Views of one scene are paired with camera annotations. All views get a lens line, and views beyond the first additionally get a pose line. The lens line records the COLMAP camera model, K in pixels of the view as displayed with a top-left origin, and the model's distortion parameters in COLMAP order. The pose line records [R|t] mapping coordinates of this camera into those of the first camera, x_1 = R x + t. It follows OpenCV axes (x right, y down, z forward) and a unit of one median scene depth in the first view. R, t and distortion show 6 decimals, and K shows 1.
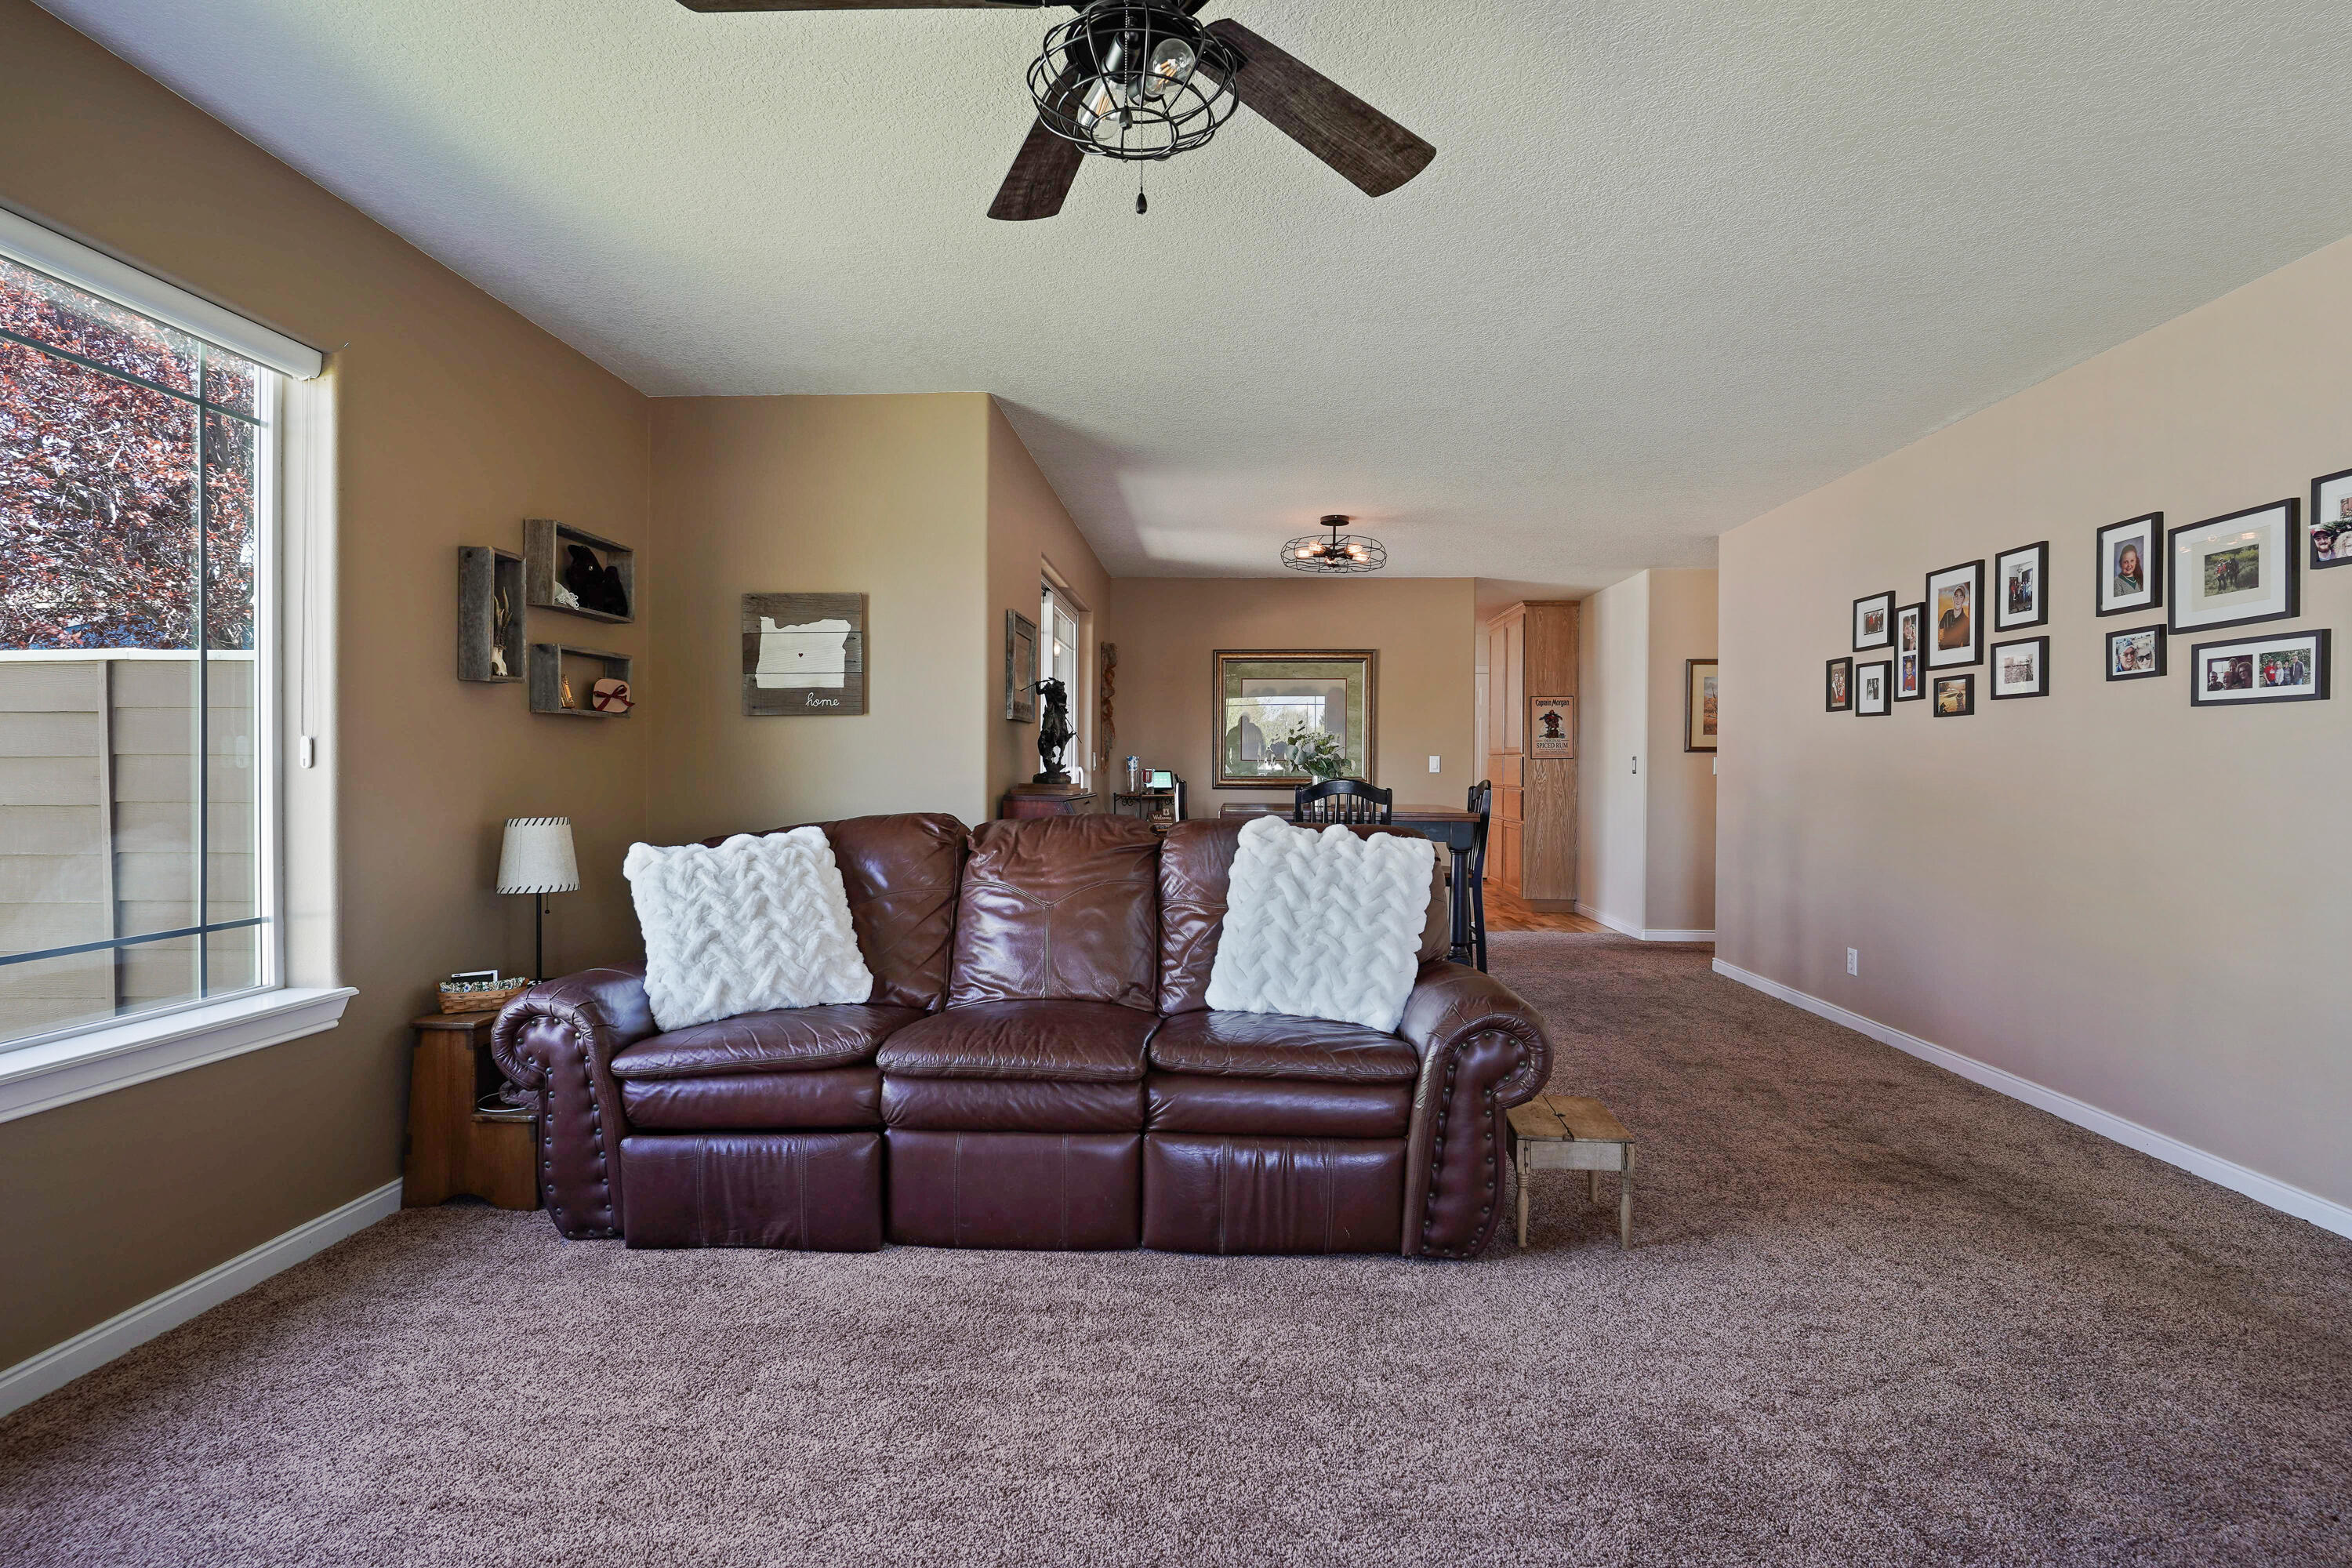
lens RADIAL K [[1121.4, 0, 1143.6], [0, 1121.4, 777.3], [0, 0, 1]] dist [-0.009840, 0.003724]
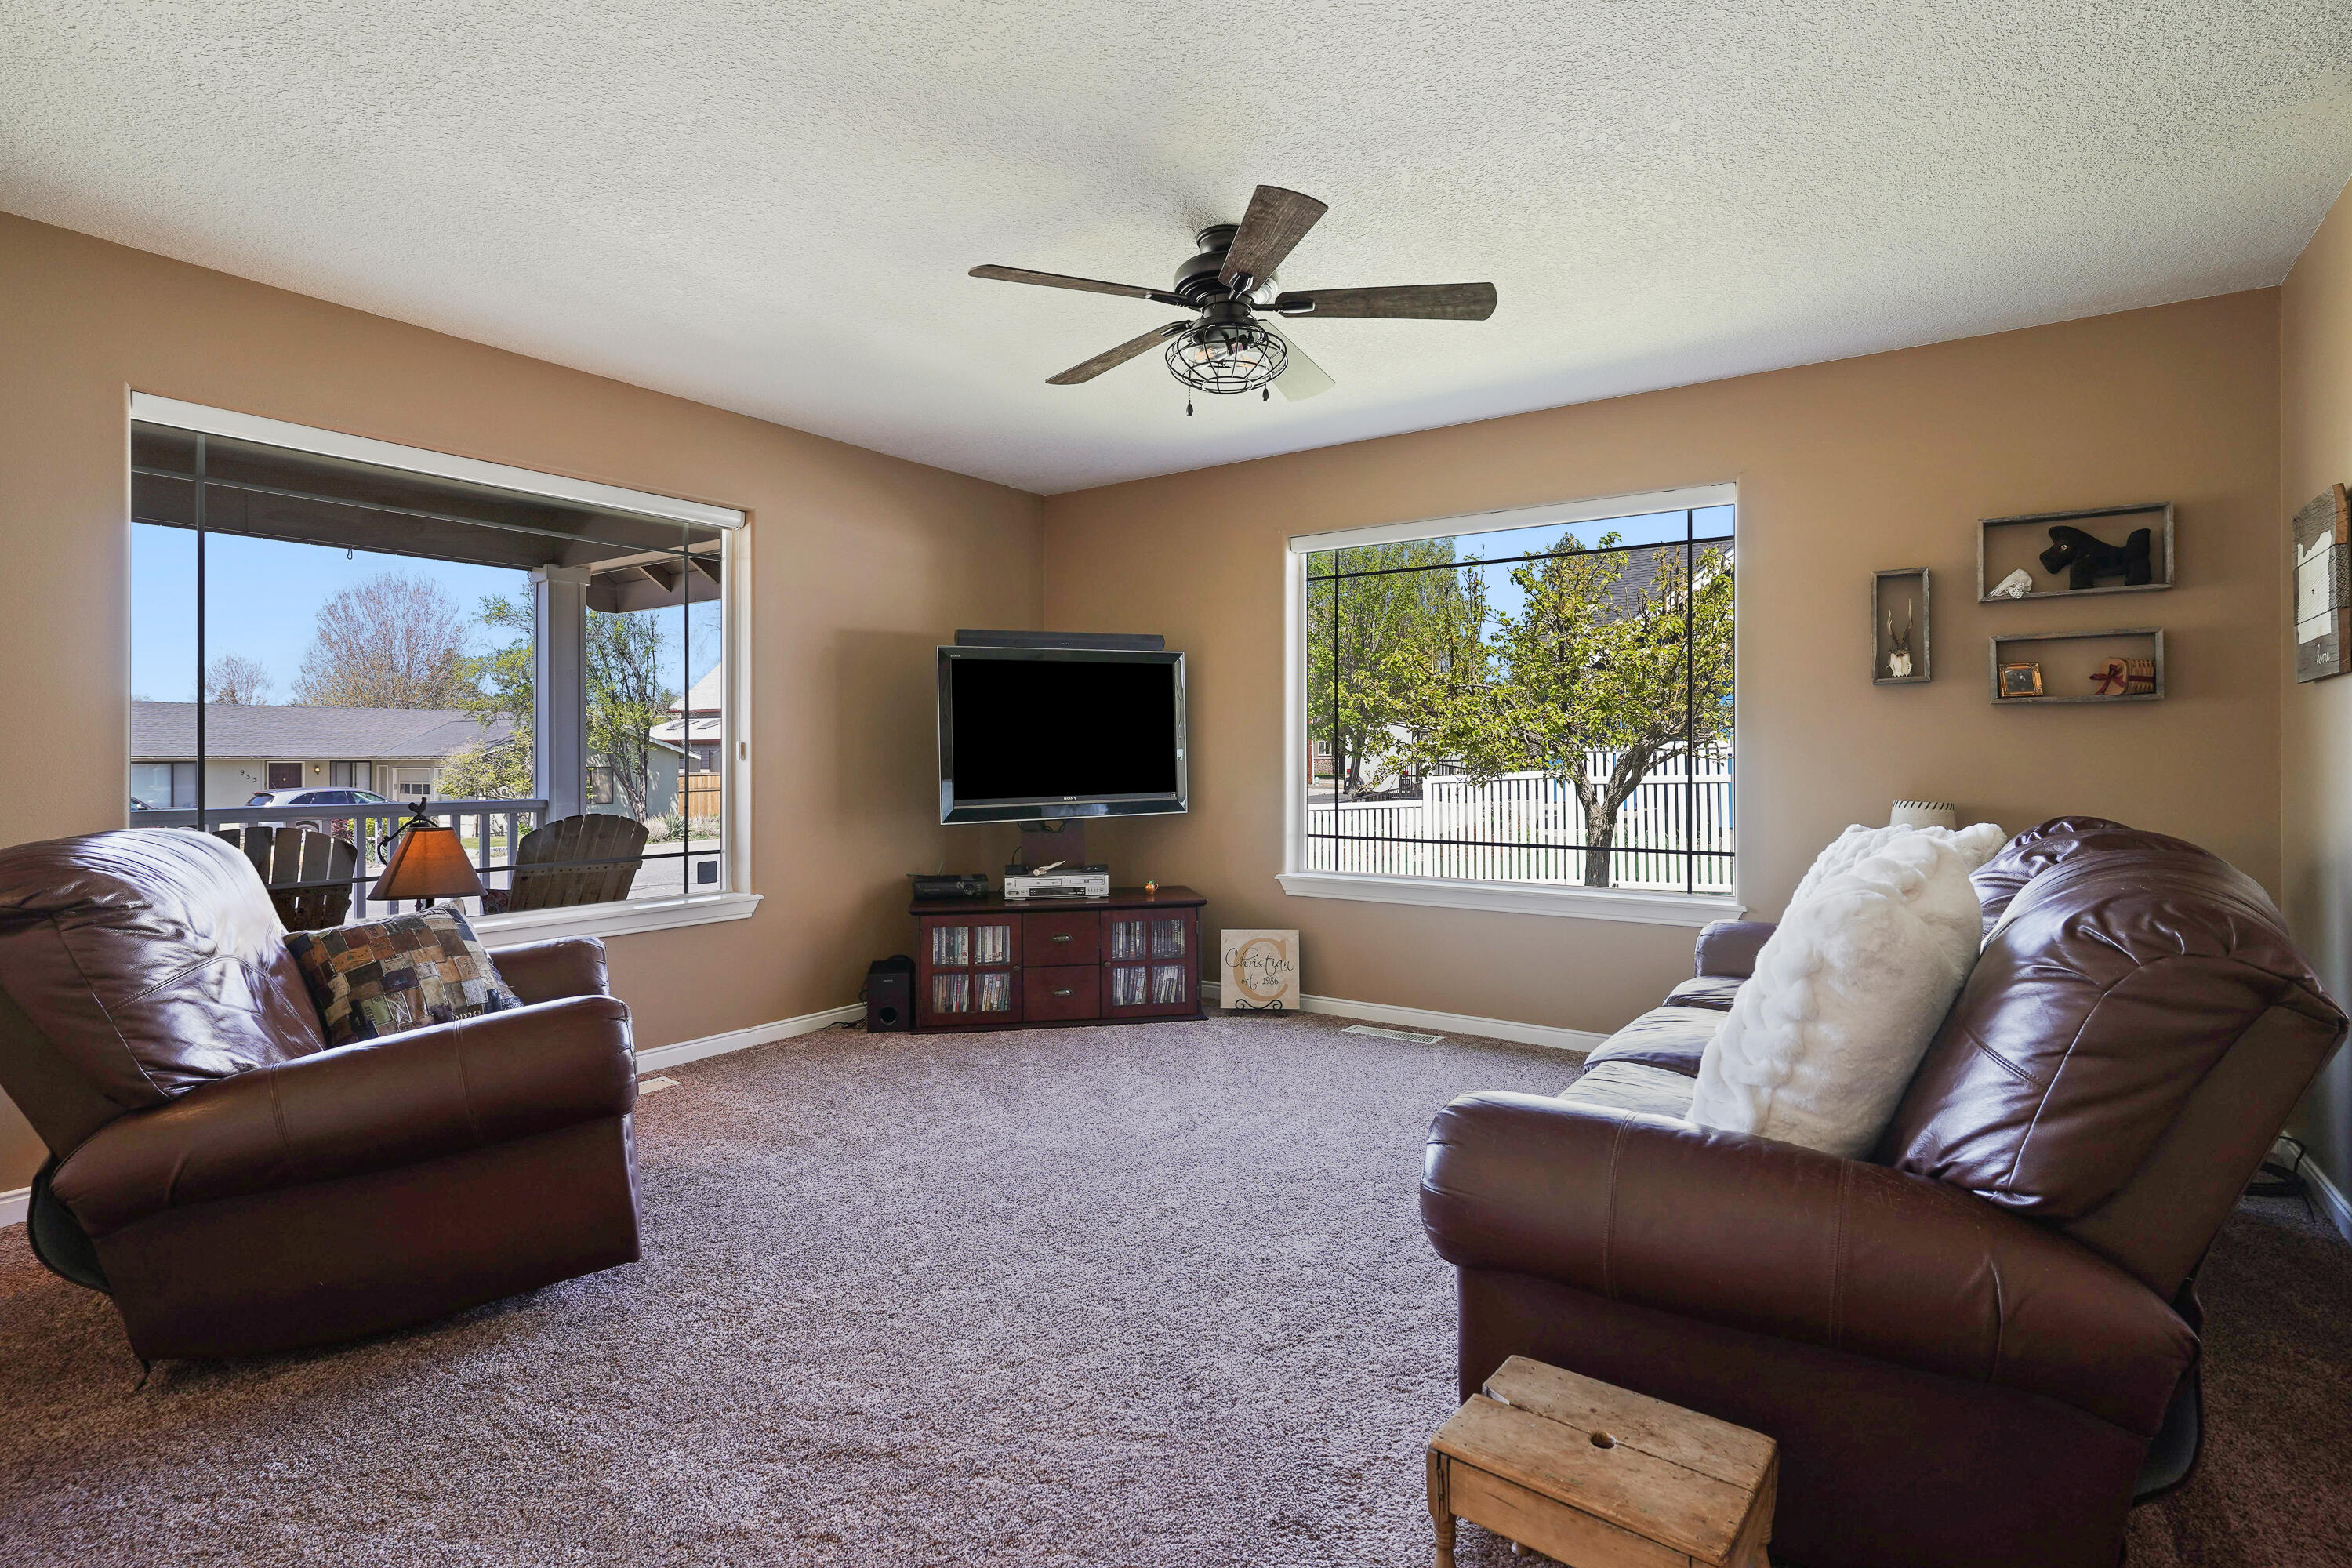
lens RADIAL K [[1121.4, 0, 1166.1], [0, 1121.4, 753.8], [0, 0, 1]] dist [-0.009840, 0.003724]
pose [[-0.520251, -0.004396, -0.854002, 0.741744], [-0.008048, 0.999968, -0.000245, -0.004598], [0.853976, 0.006746, -0.520269, 0.875561]]
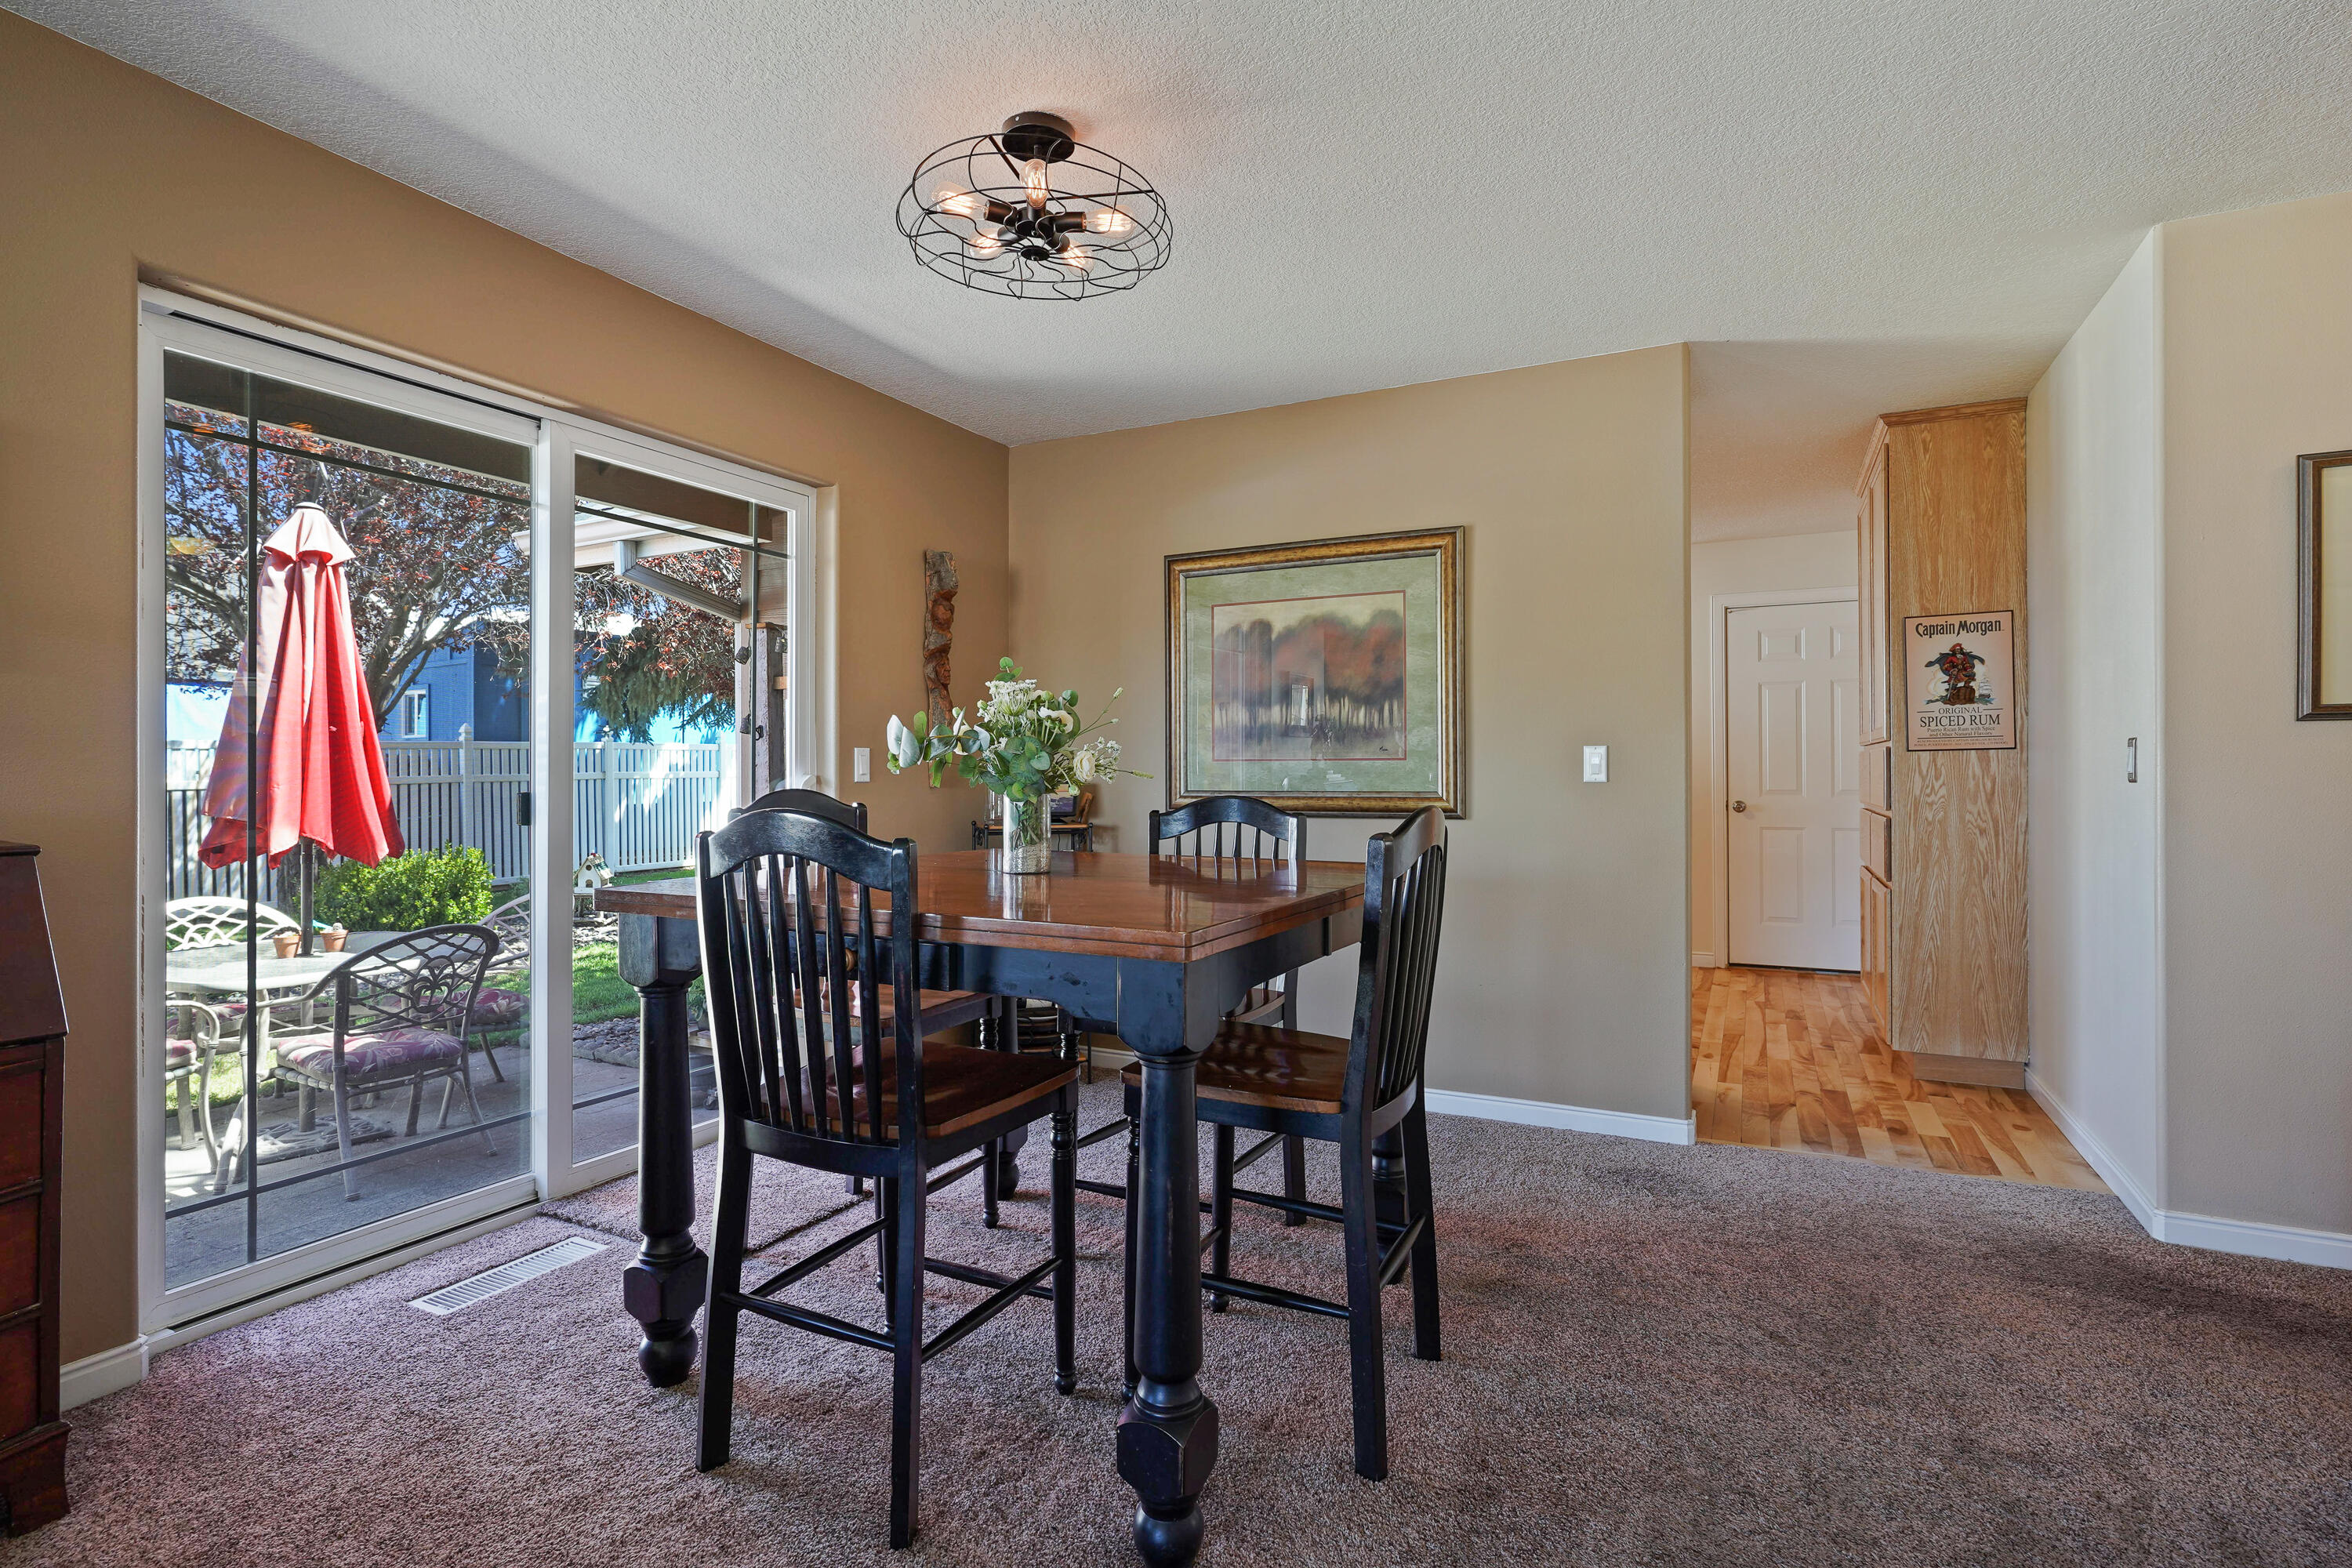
lens RADIAL K [[1121.4, 0, 1179.5], [0, 1121.4, 767.5], [0, 0, 1]] dist [-0.009840, 0.003724]
pose [[0.919853, -0.008254, -0.392176, 0.627301], [0.002378, 0.999878, -0.015464, -0.007763], [0.392255, 0.013292, 0.919760, 1.139182]]
